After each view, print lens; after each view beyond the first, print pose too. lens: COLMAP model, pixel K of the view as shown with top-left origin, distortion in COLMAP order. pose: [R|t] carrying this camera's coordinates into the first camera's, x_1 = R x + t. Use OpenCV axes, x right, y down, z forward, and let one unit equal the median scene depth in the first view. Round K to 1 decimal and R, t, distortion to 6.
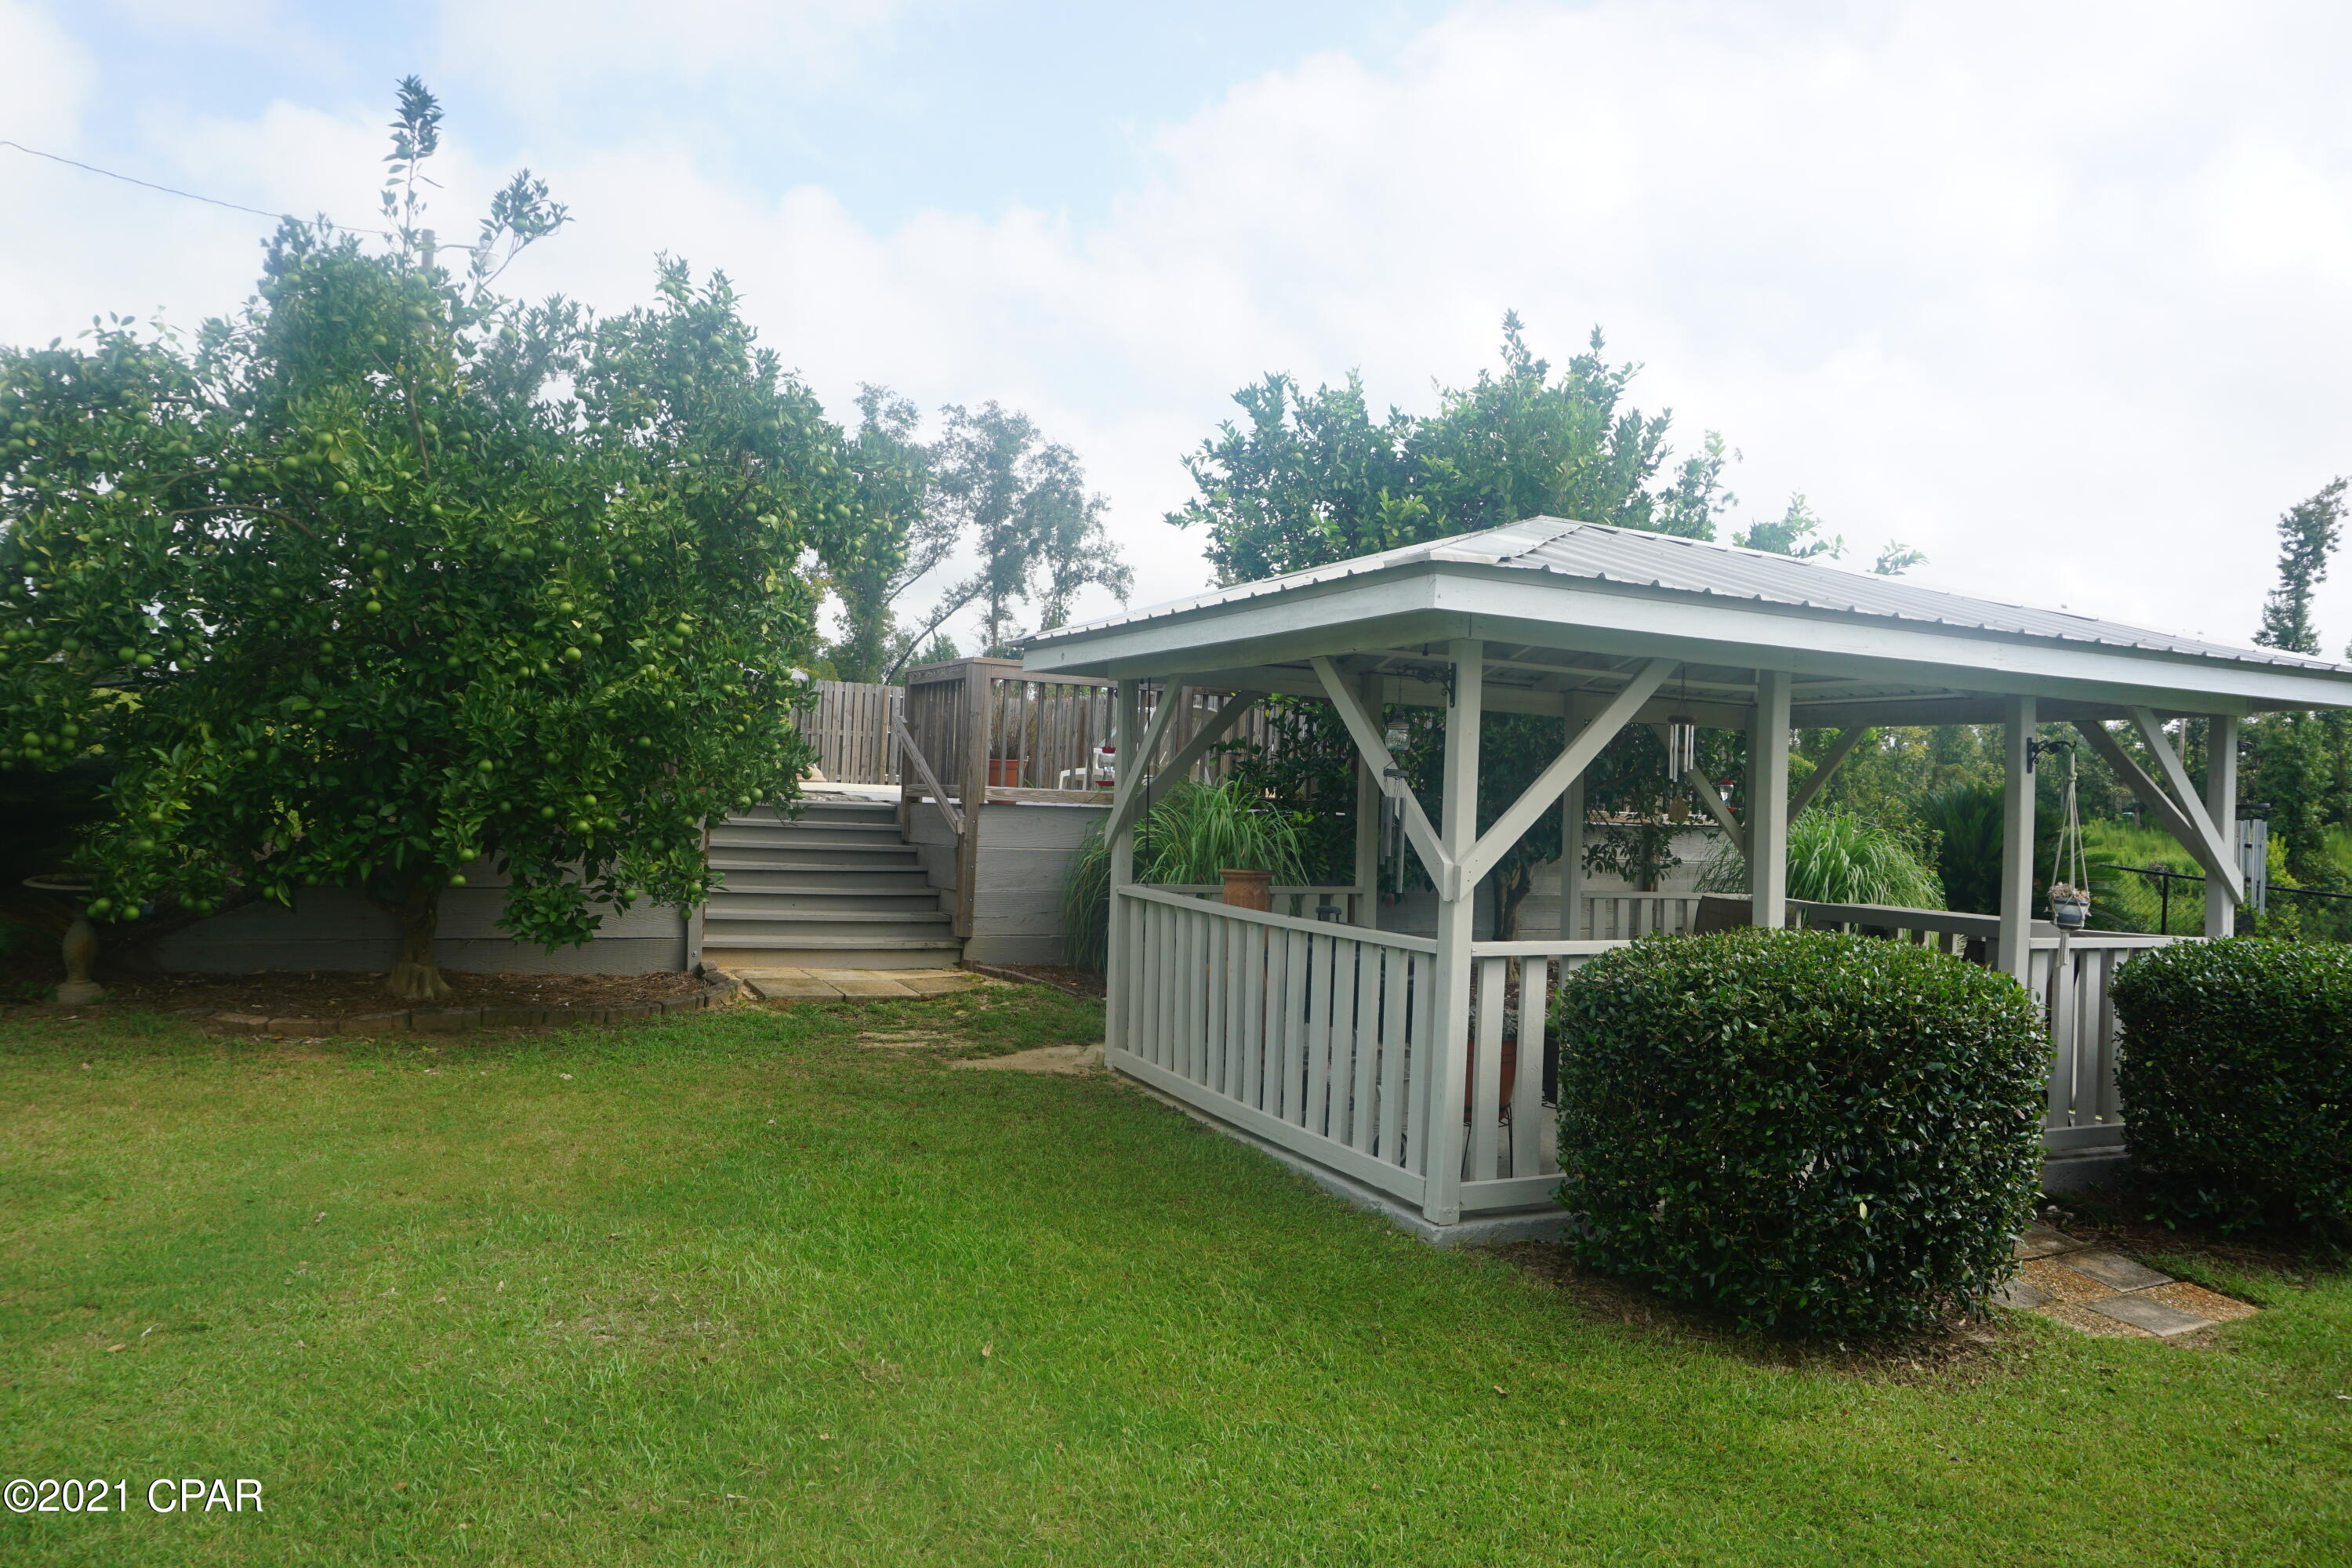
lens RADIAL K [[1571.1, 0, 1181.2], [0, 1571.1, 763.8], [0, 0, 1]] dist [-0.062992, 0.040861]
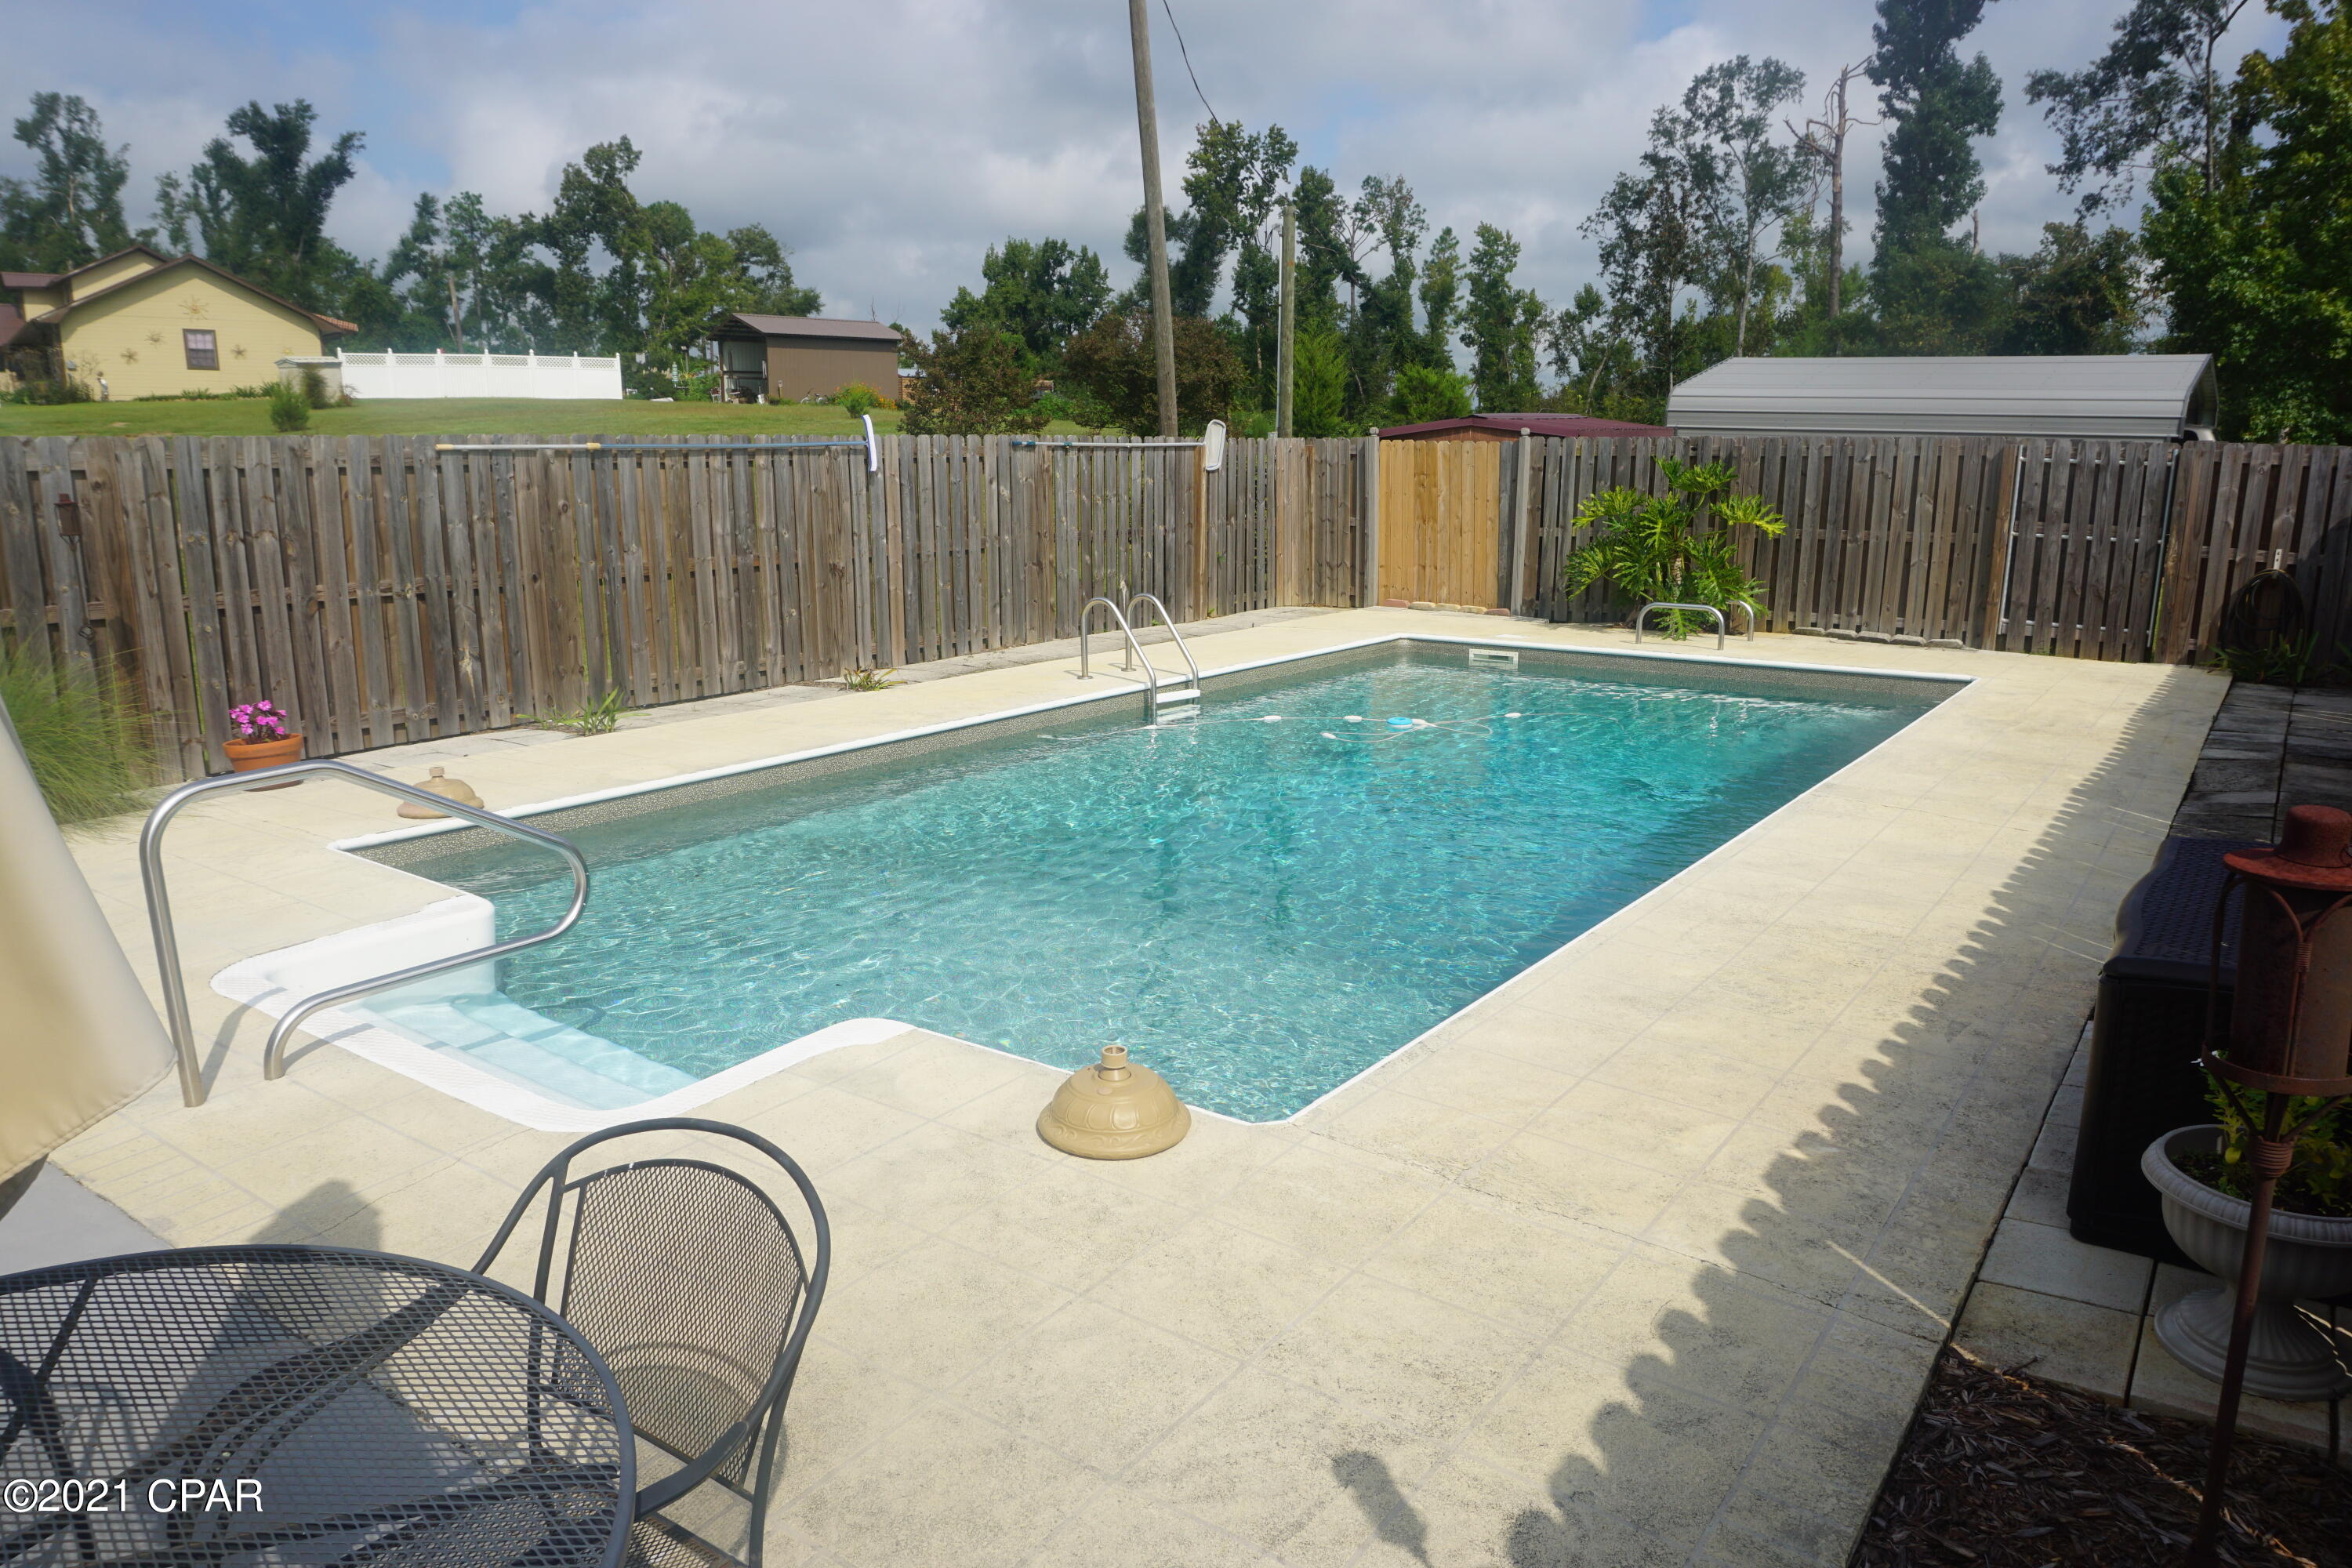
lens RADIAL K [[1571.1, 0, 1181.2], [0, 1571.1, 763.8], [0, 0, 1]] dist [-0.062992, 0.040861]
pose [[0.405480, 0.141276, -0.903121, 0.058085], [0.038706, 0.984445, 0.171375, -0.015777], [0.913284, -0.104446, 0.393705, 0.212157]]
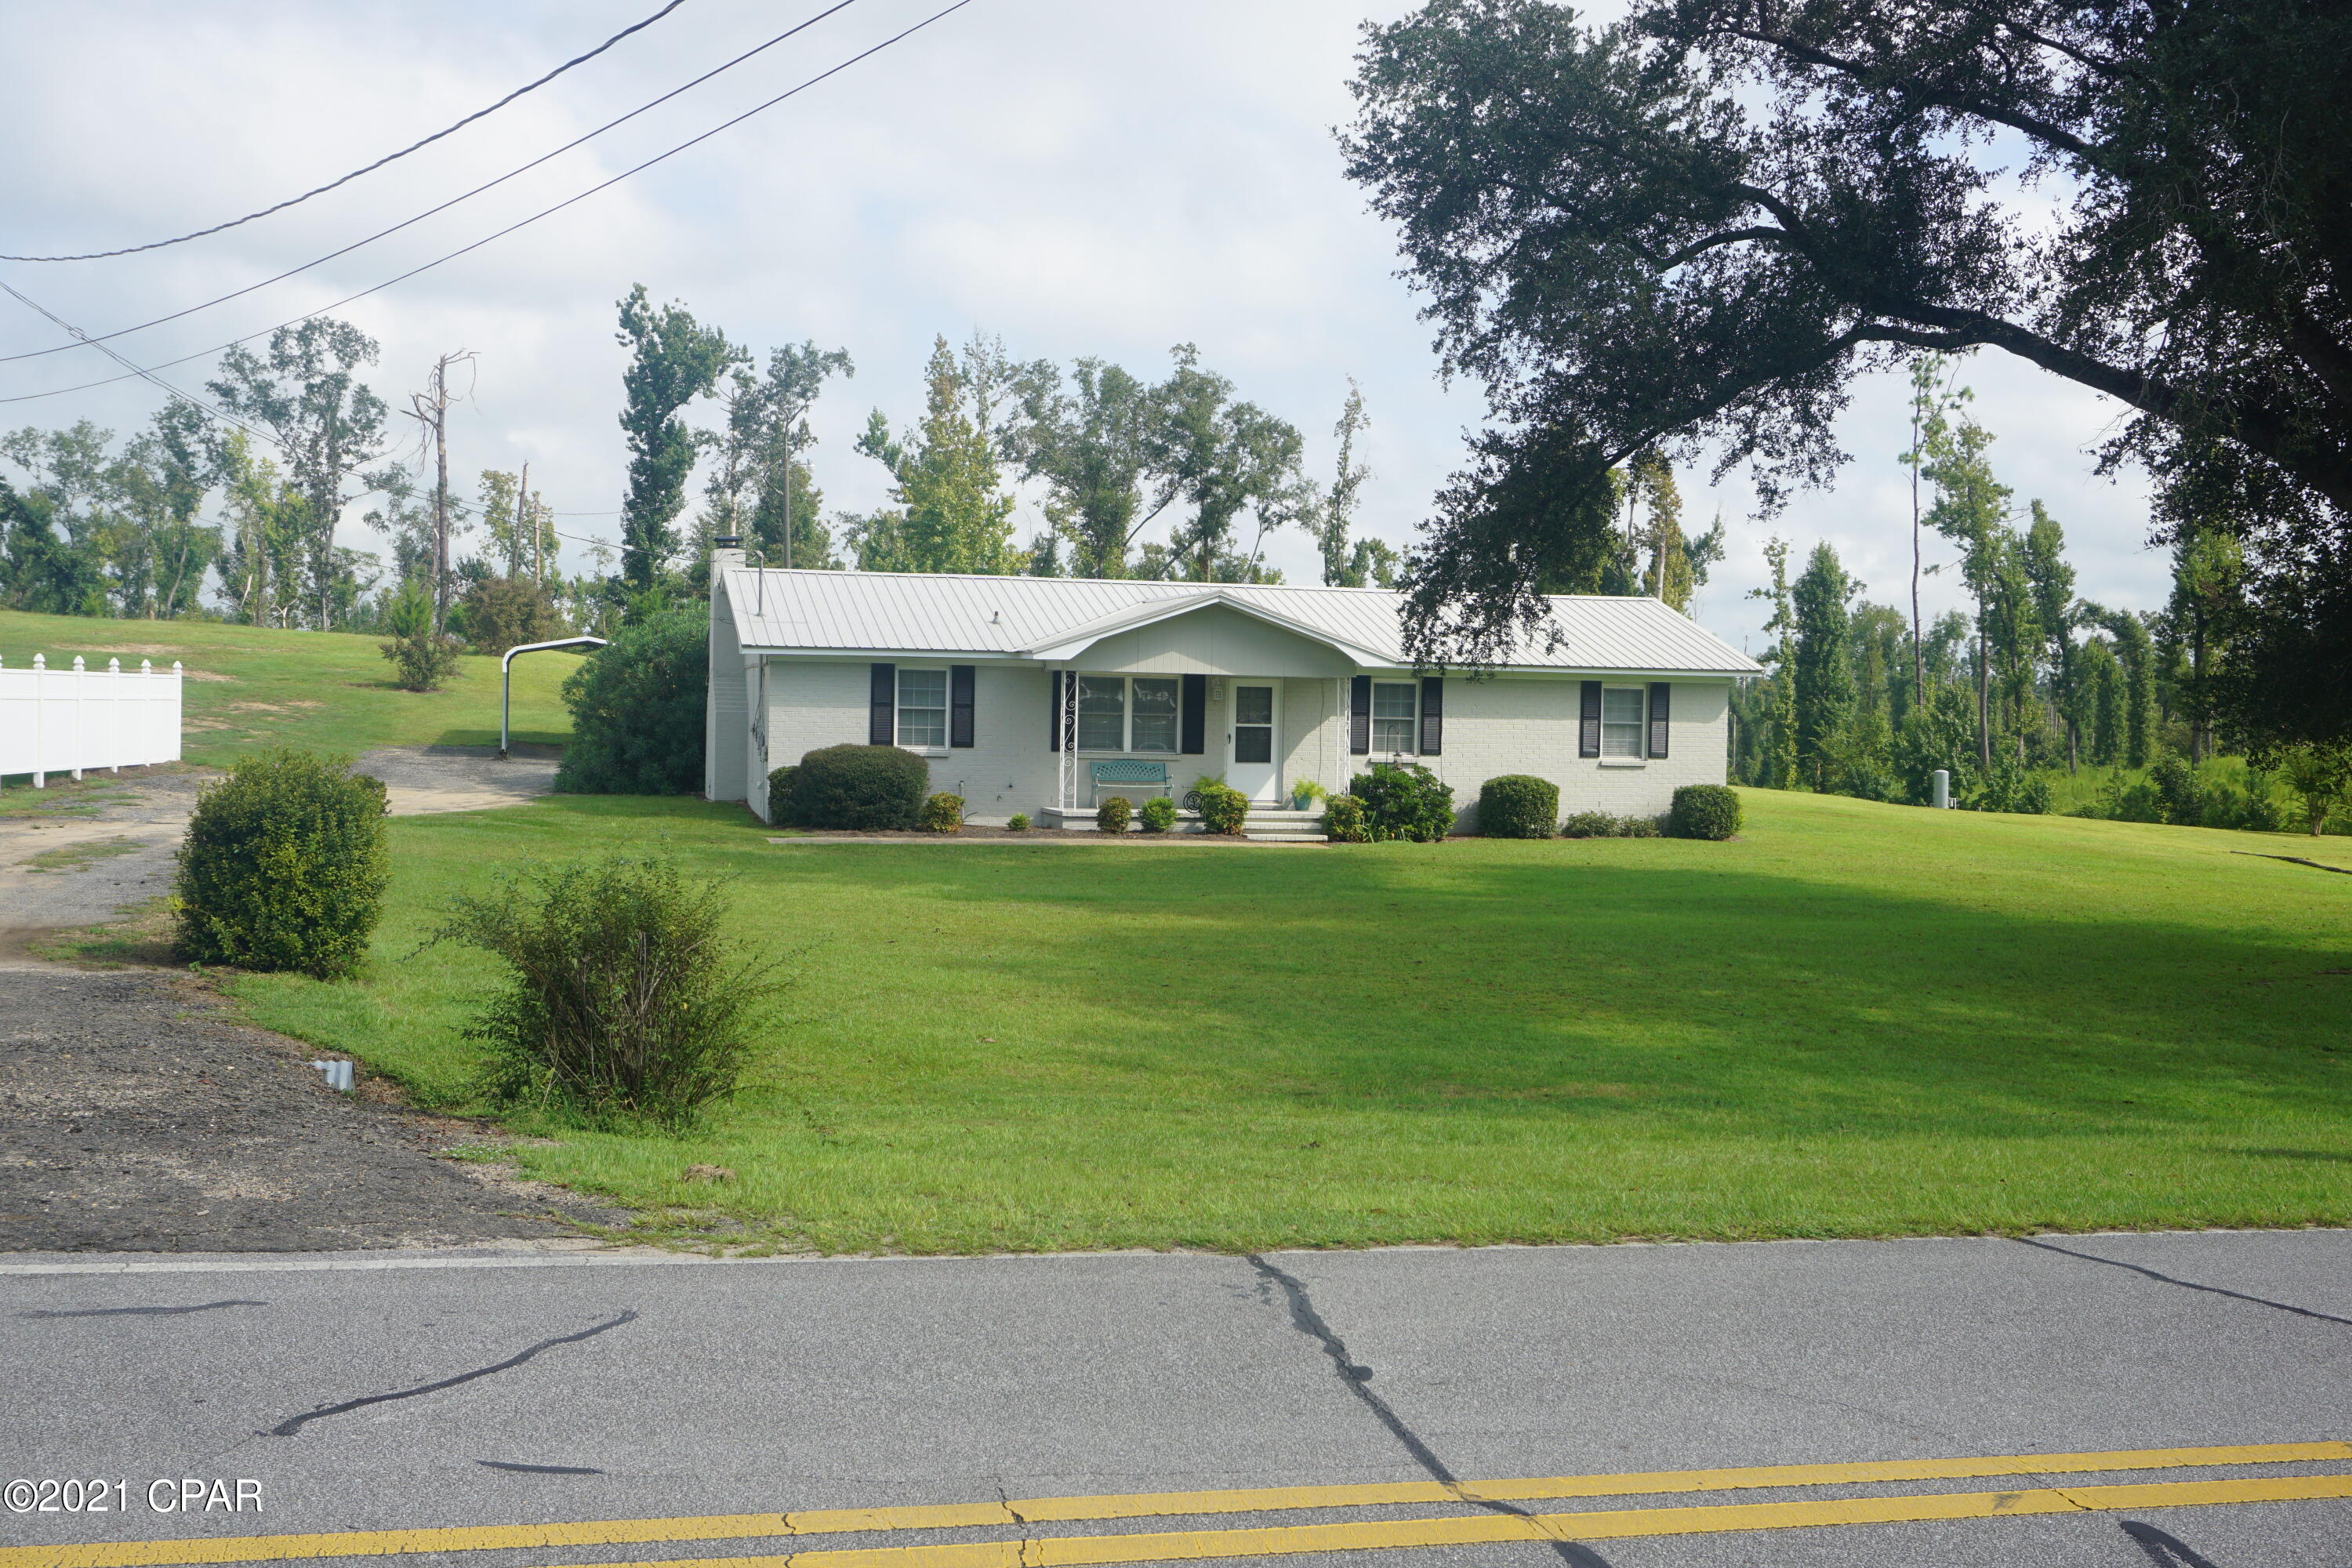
lens RADIAL K [[2365.6, 0, 1176.0], [0, 2365.6, 784.0], [0, 0, 1]] dist [0.008113, -0.002014]
pose [[0.971341, -0.013890, -0.237283, 0.257644], [0.024230, 0.998877, 0.040717, 0.000019], [0.236451, -0.045300, 0.970587, -0.655914]]
